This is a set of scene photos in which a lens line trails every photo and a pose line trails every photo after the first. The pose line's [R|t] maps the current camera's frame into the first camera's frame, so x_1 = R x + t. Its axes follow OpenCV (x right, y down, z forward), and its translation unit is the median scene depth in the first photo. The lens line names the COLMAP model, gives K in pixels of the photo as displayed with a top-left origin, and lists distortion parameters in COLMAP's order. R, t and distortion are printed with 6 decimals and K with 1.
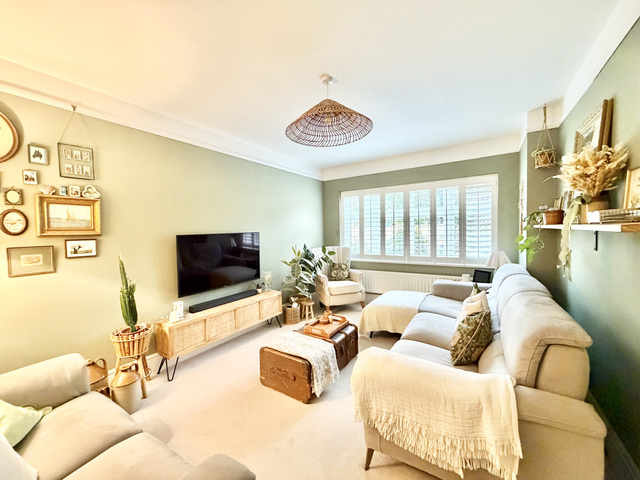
lens RADIAL K [[255.1, 0, 316.8], [0, 255.1, 240.7], [0, 0, 1]] dist [-0.000269, 0.000032]
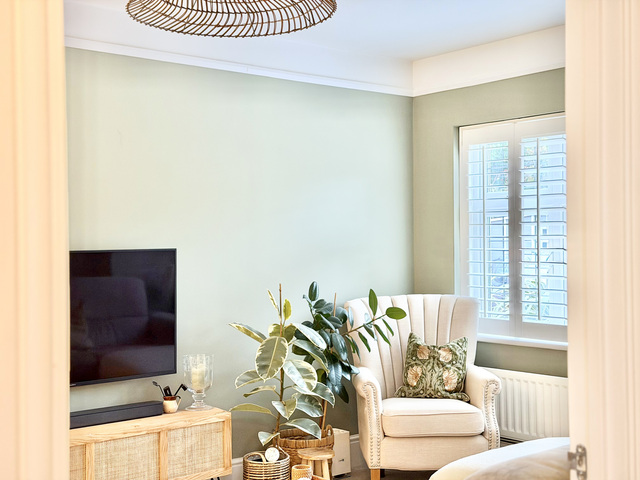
lens RADIAL K [[888.3, 0, 321.3], [0, 888.3, 238.5], [0, 0, 1]] dist [0.104927, 0.000000]
pose [[0.964770, 0.014389, -0.262702, 0.644340], [-0.026270, 0.998782, -0.041770, 0.005106], [0.261781, 0.047200, 0.963972, -0.406654]]
